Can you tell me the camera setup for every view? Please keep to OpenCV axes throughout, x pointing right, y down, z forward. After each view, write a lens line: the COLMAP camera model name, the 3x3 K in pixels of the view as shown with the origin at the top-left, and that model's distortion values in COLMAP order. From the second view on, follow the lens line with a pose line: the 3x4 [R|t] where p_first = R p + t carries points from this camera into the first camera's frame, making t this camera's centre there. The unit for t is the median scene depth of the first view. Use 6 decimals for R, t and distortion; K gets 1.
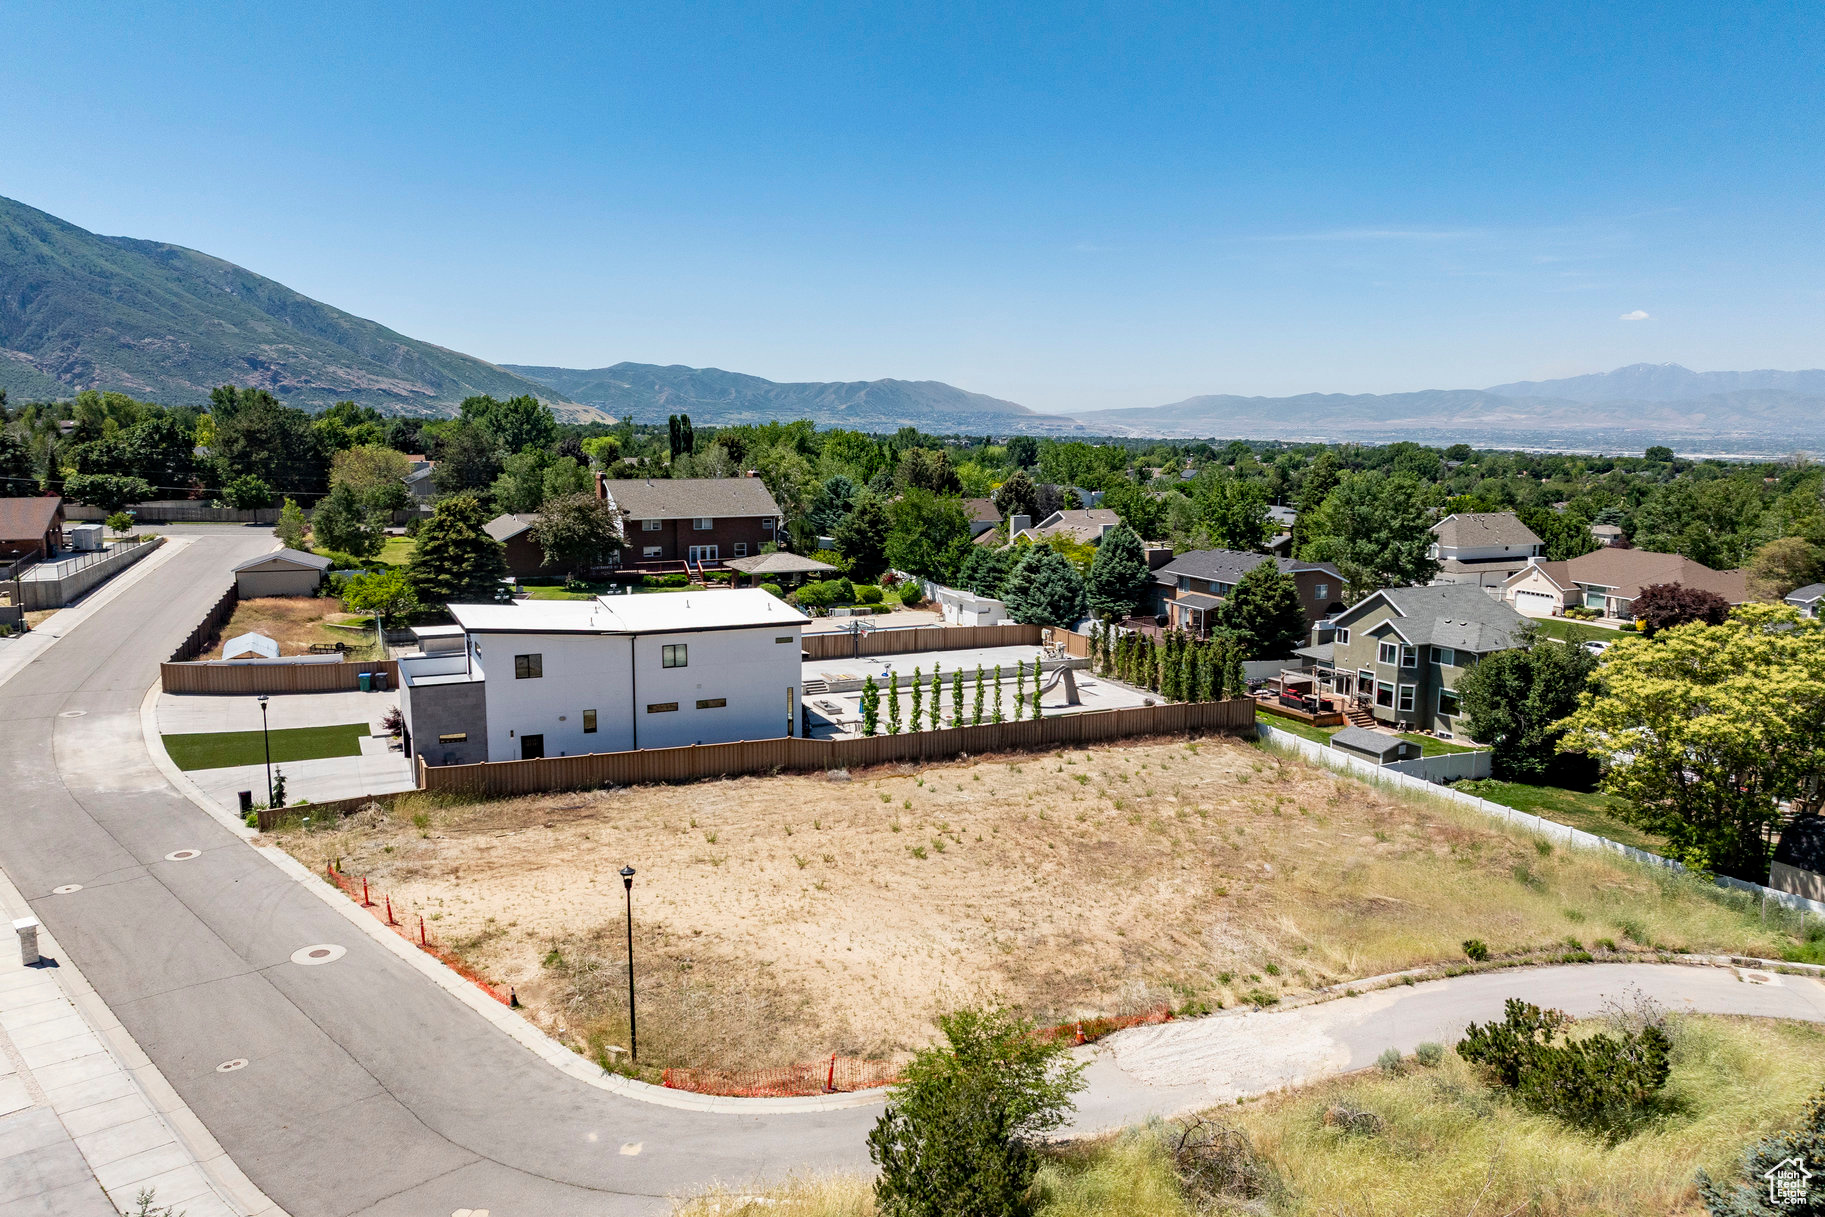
lens RADIAL K [[1350.0, 0, 925.3], [0, 1350.0, 596.8], [0, 0, 1]] dist [-0.027861, -0.017401]
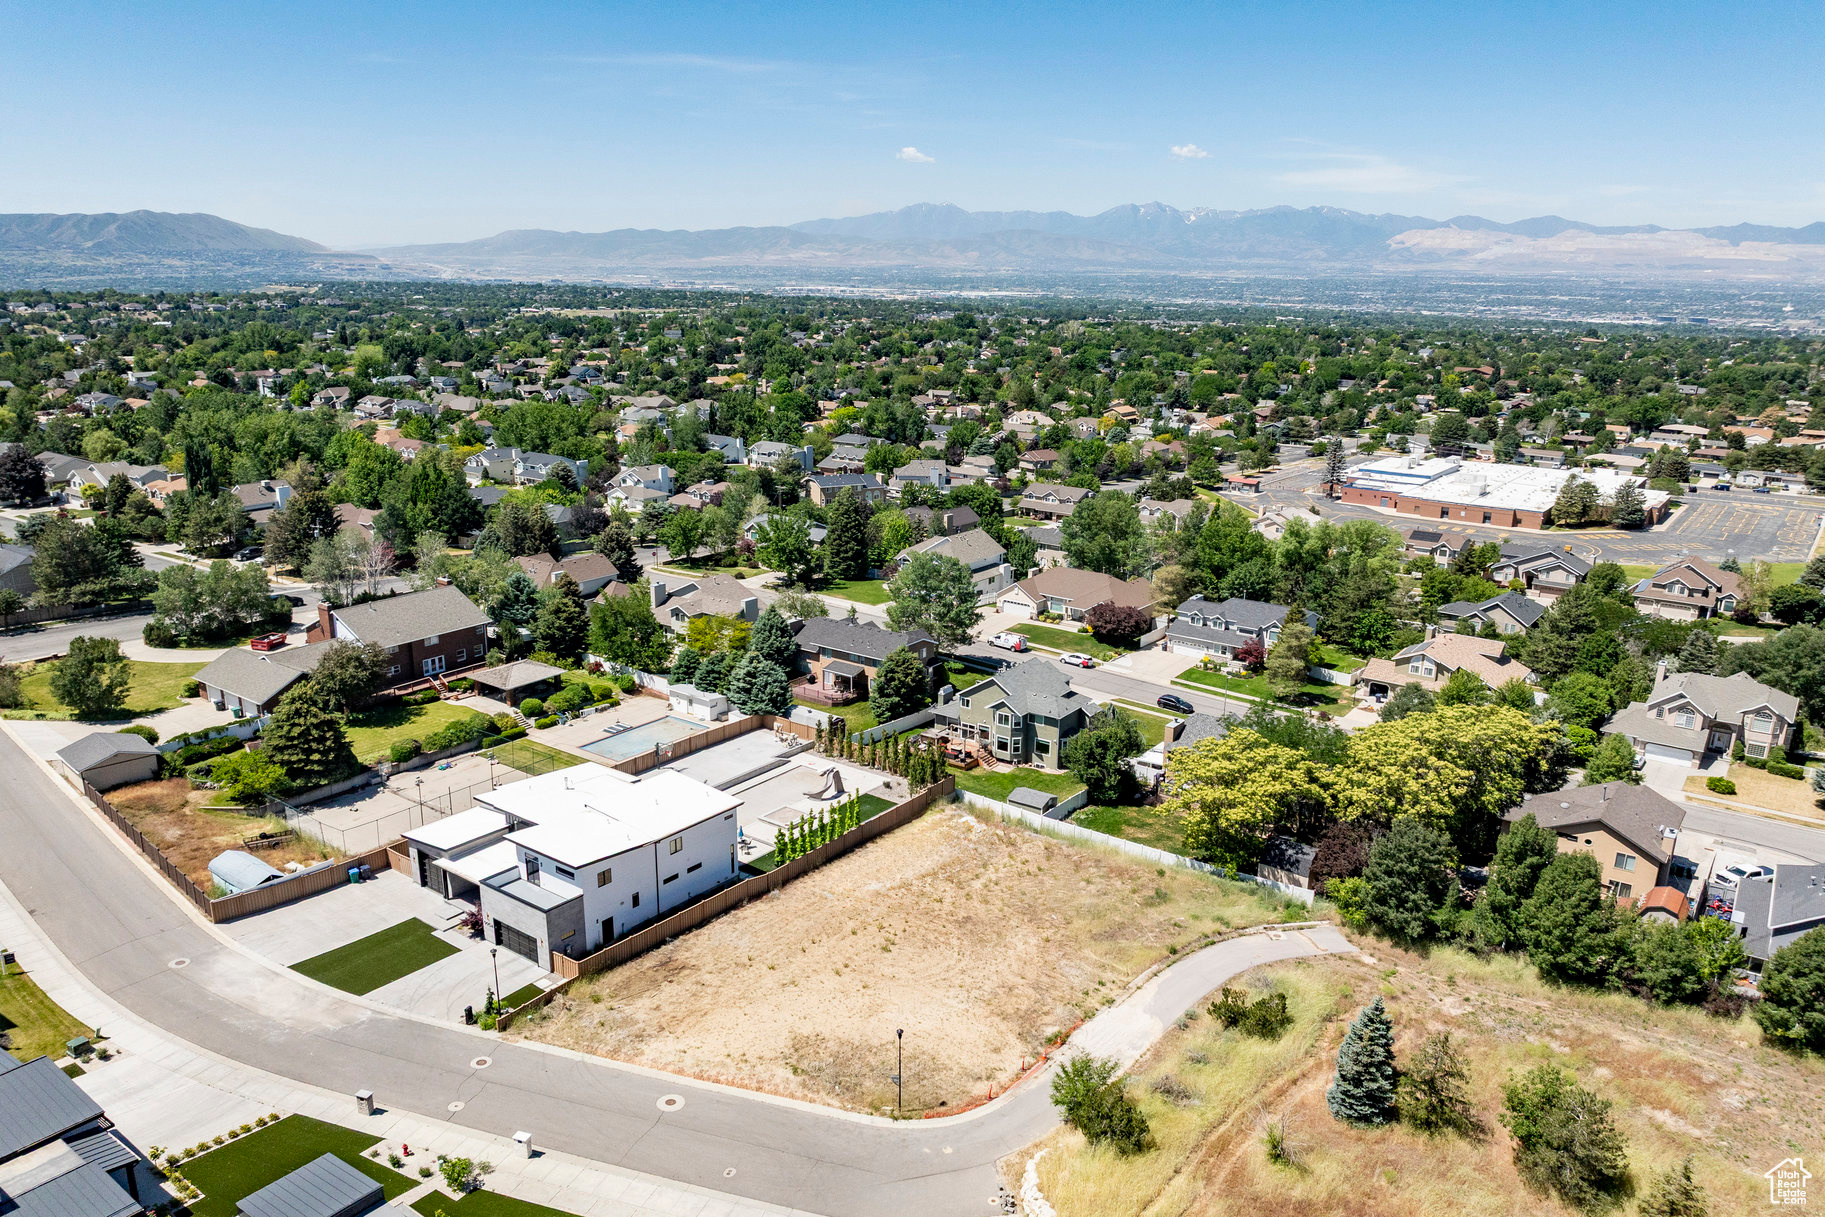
lens RADIAL K [[1350.0, 0, 920.5], [0, 1350.0, 612.7], [0, 0, 1]] dist [-0.027861, -0.017401]
pose [[0.883167, -0.121364, 0.453086, -0.401072], [0.059920, 0.987224, 0.147641, -0.286502], [-0.465216, -0.103243, 0.879156, -0.313226]]
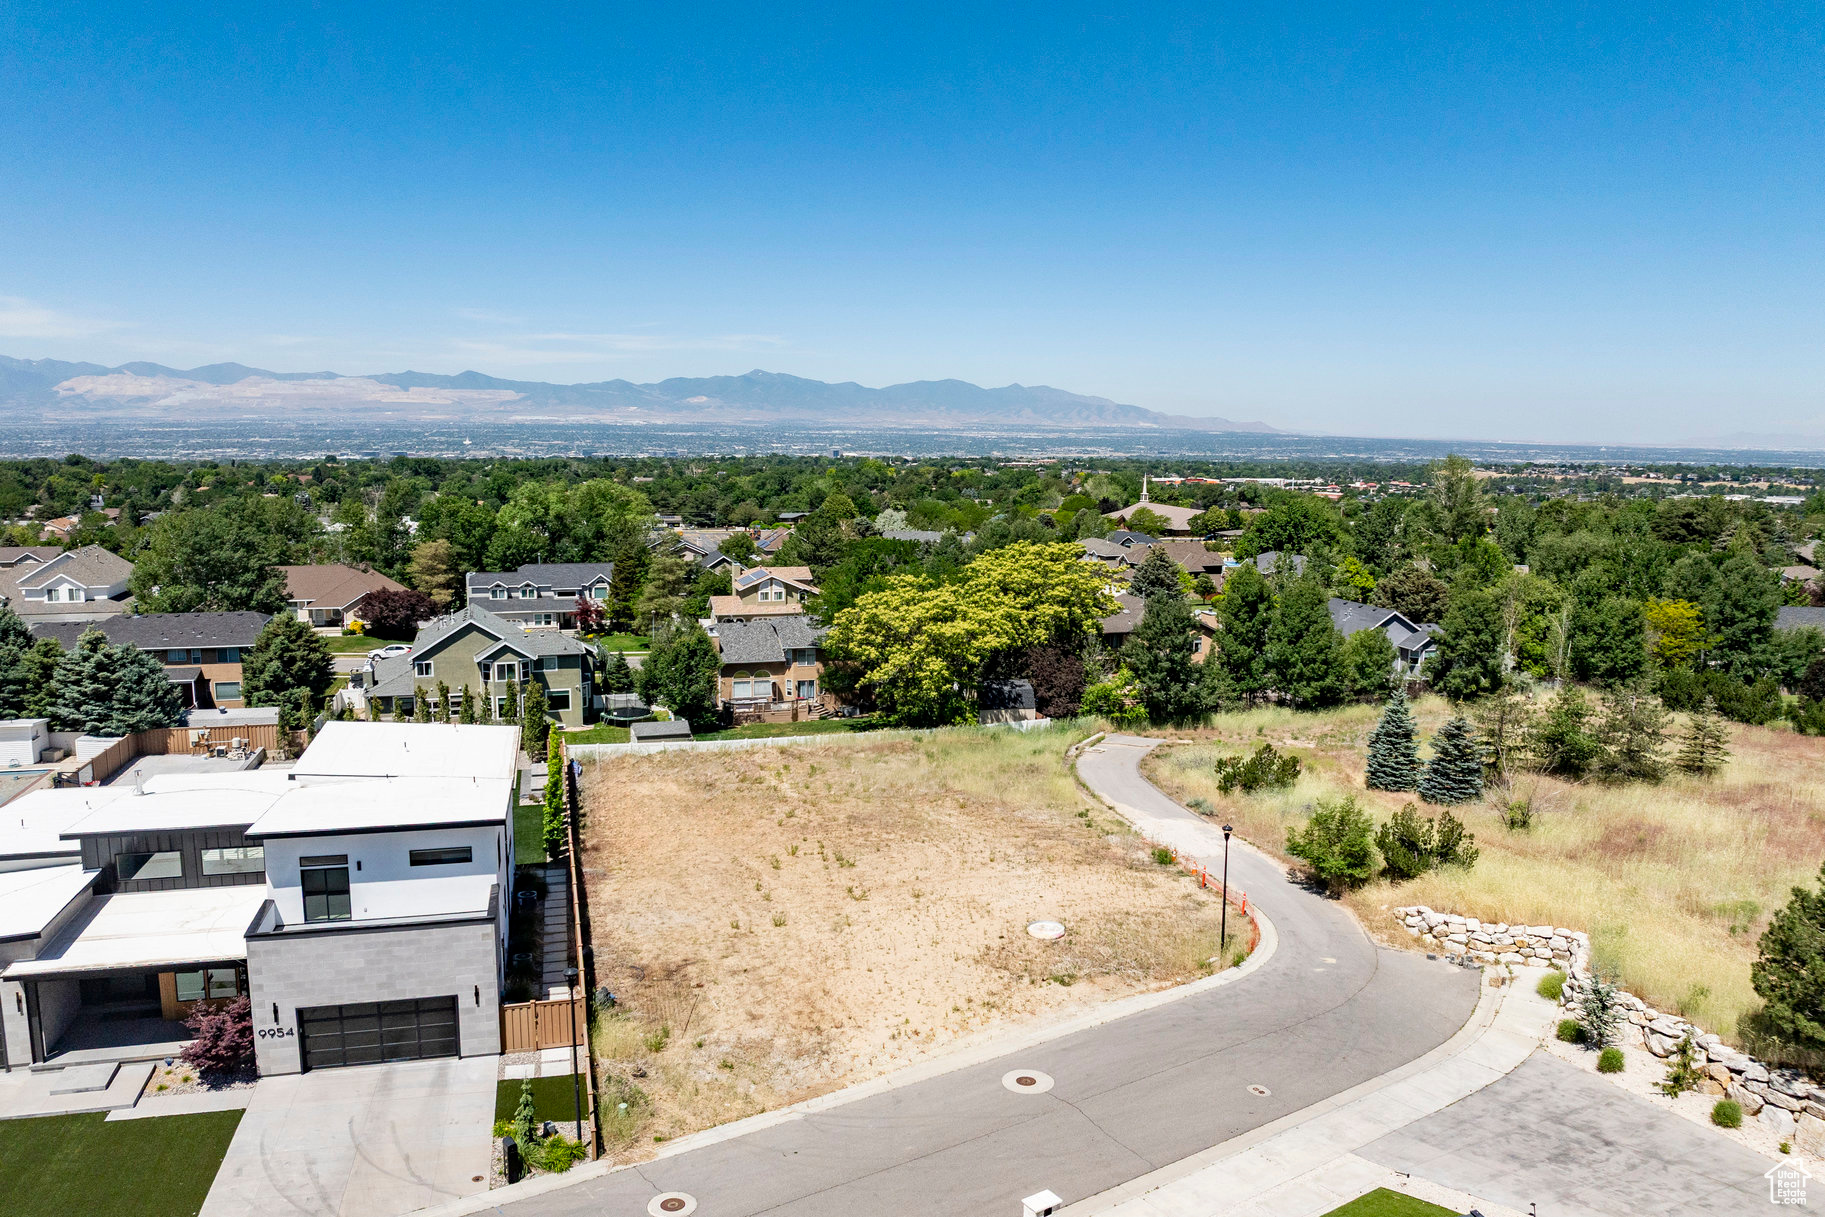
lens RADIAL K [[1350.0, 0, 918.5], [0, 1350.0, 614.4], [0, 0, 1]] dist [-0.027861, -0.017401]
pose [[0.169848, -0.147377, 0.974388, -0.619582], [0.126170, 0.983869, 0.126818, -0.093459], [-0.977360, 0.101399, 0.185703, 0.383934]]
